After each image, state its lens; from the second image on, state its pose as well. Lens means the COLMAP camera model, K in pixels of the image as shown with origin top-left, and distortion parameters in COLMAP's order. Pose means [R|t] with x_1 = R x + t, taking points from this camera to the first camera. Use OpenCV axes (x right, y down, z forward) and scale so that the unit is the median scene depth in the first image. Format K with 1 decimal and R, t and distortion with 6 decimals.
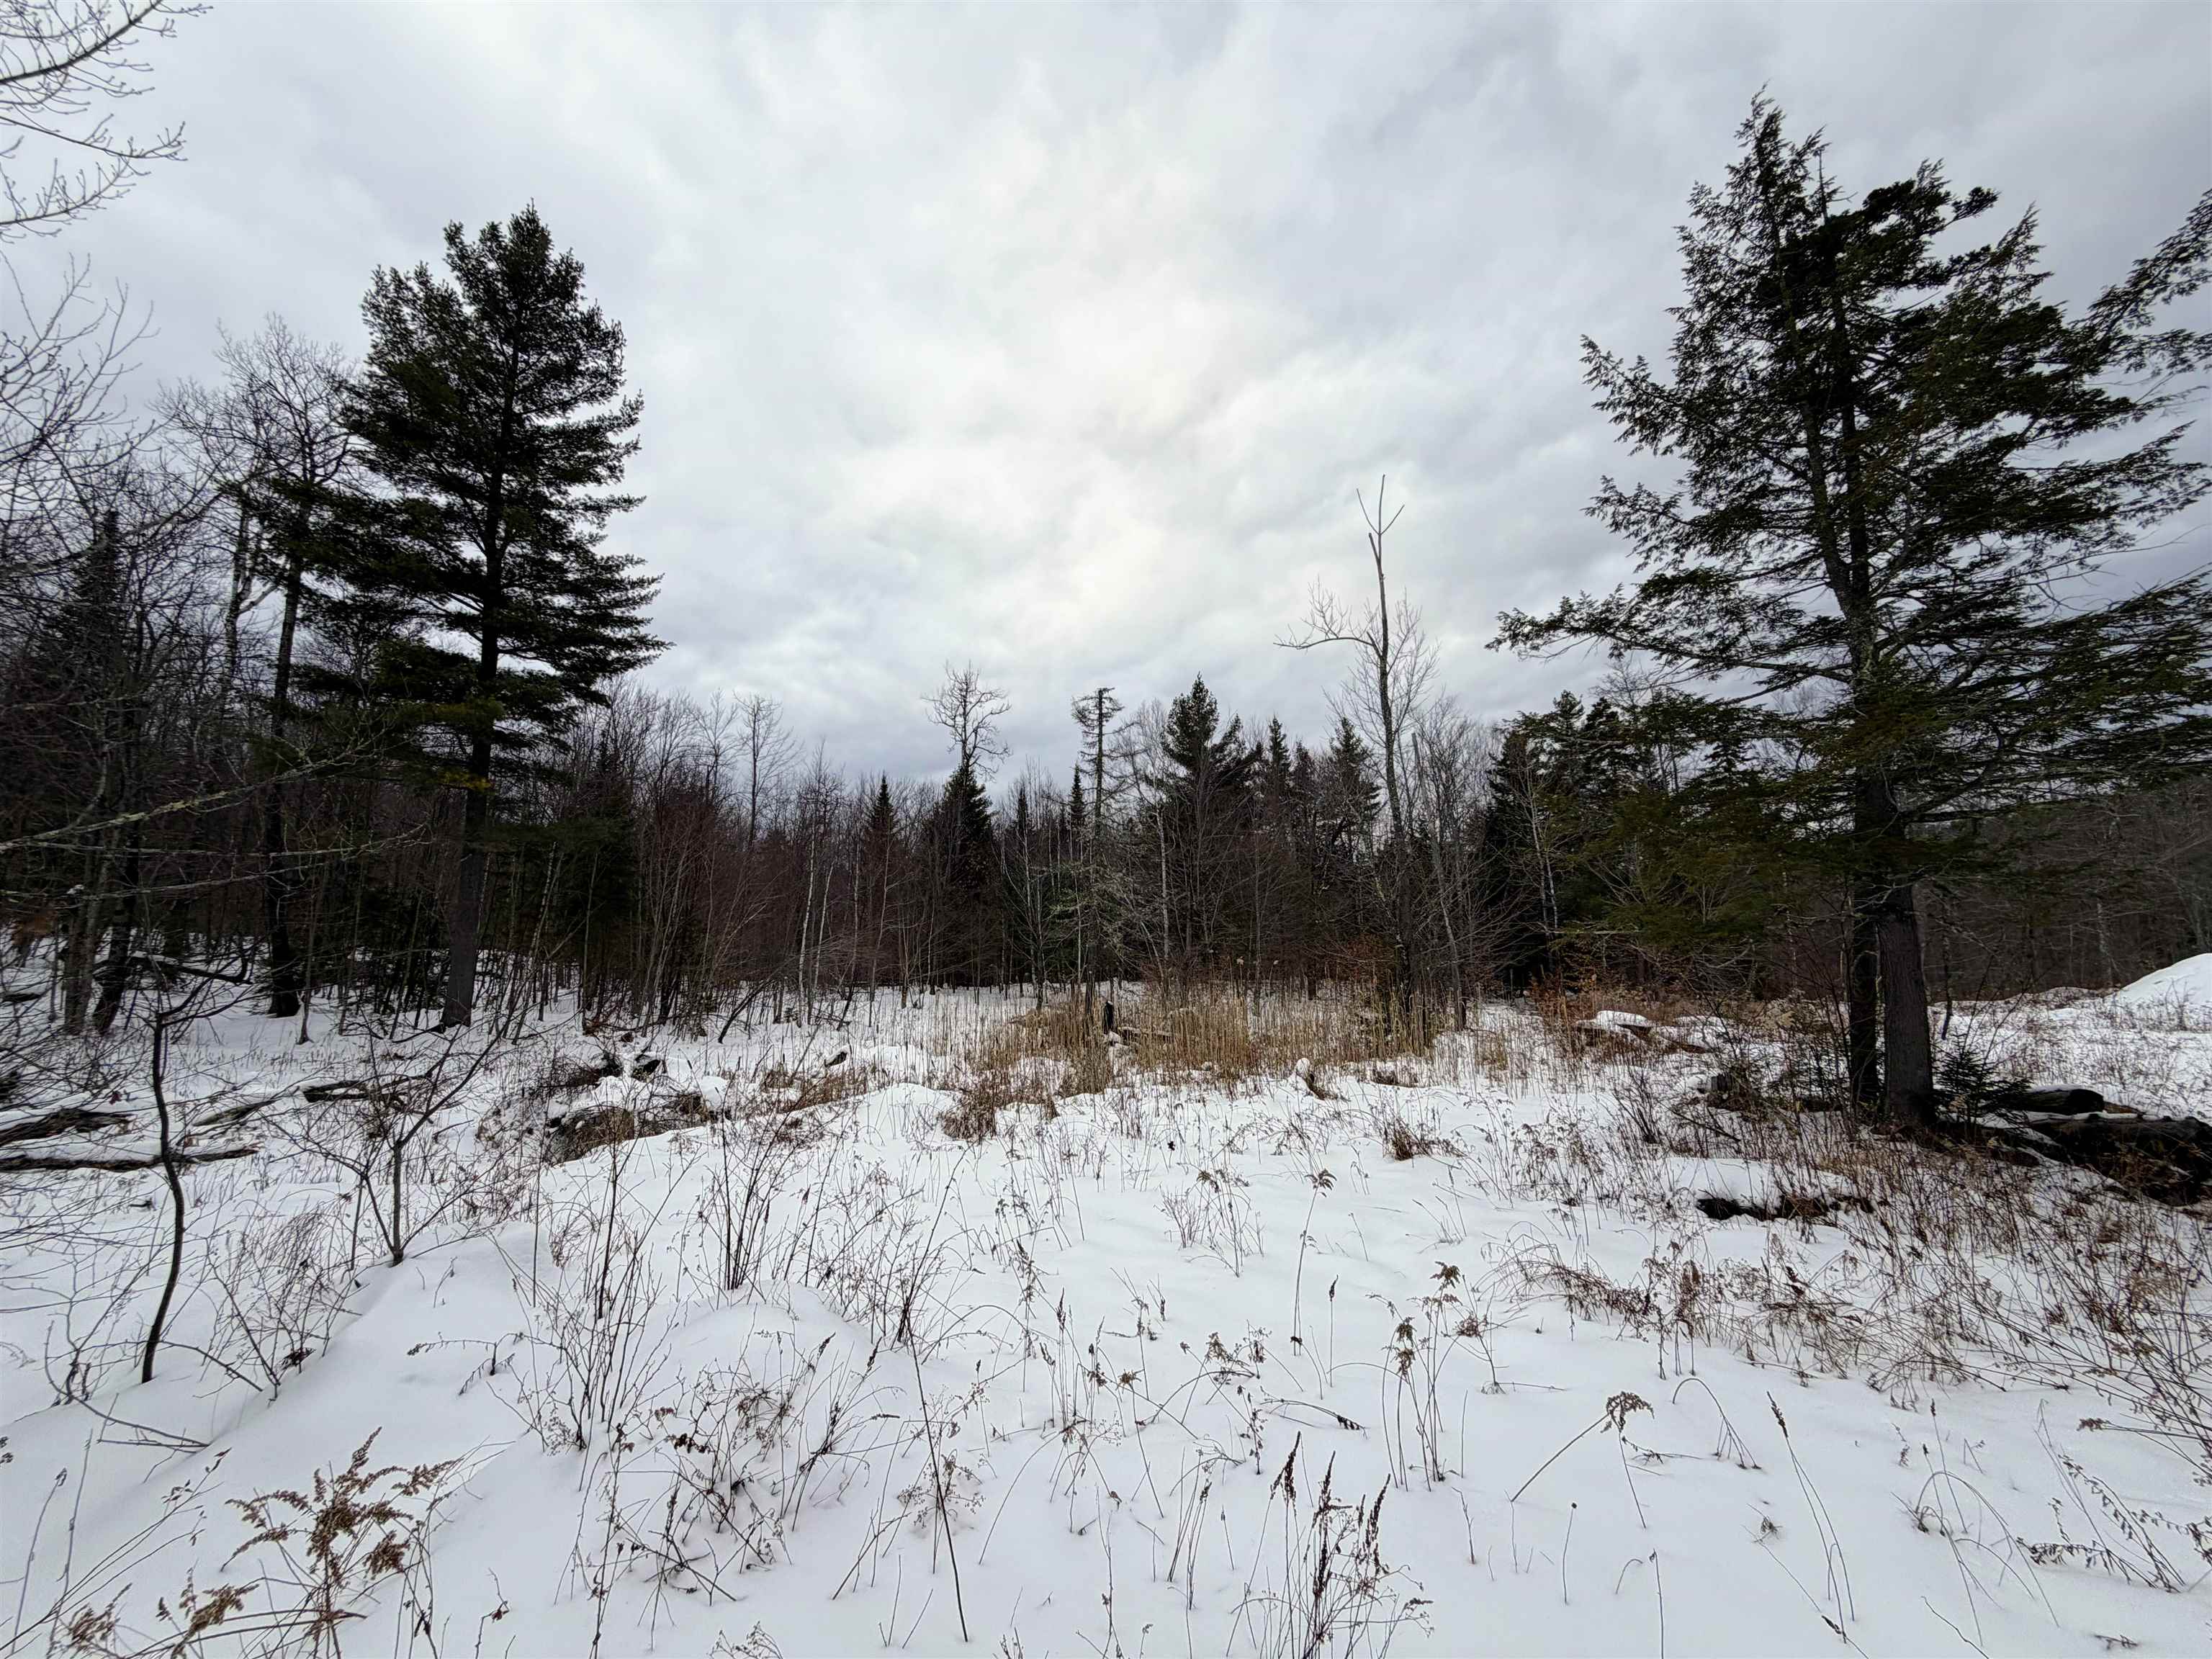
lens RADIAL K [[883.8, 0, 1108.3], [0, 883.8, 836.7], [0, 0, 1]] dist [0.000350, 0.000286]
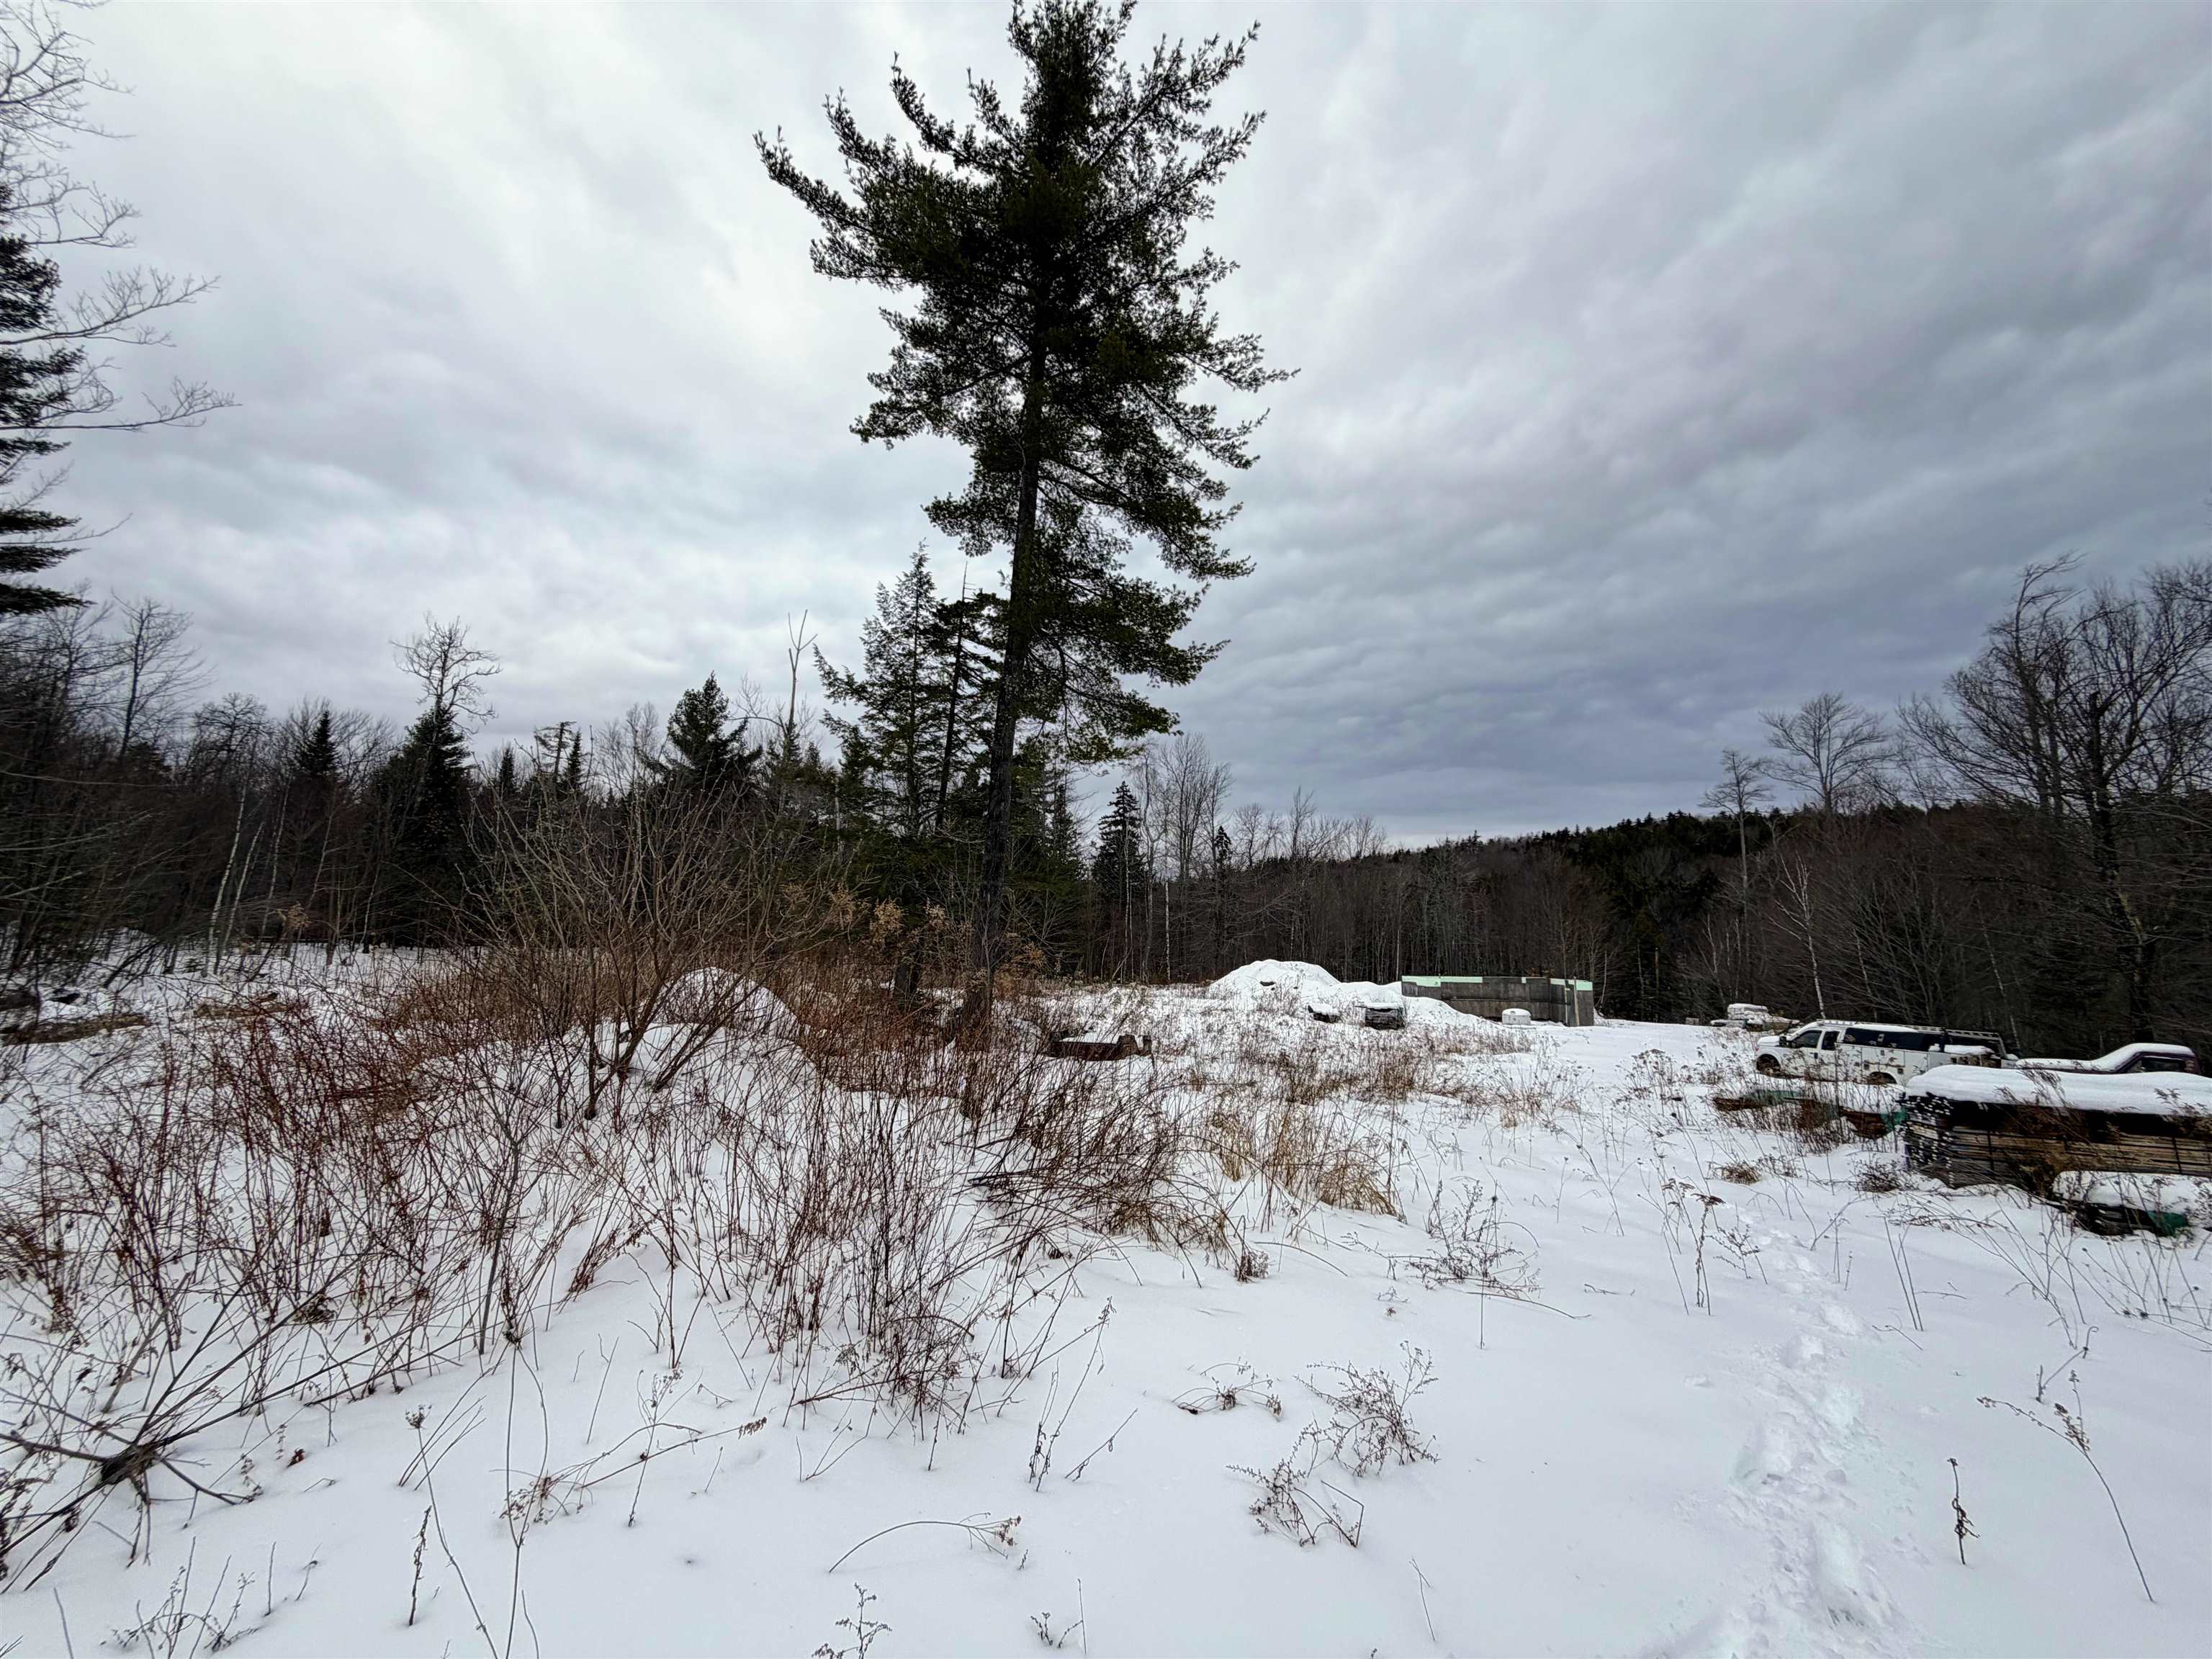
lens RADIAL K [[883.8, 0, 1109.2], [0, 883.8, 827.3], [0, 0, 1]] dist [0.000350, 0.000286]
pose [[0.874750, 0.109534, 0.472032, 0.037461], [-0.114875, 0.993224, -0.017595, -0.031990], [-0.470761, -0.038833, 0.881406, -0.205996]]
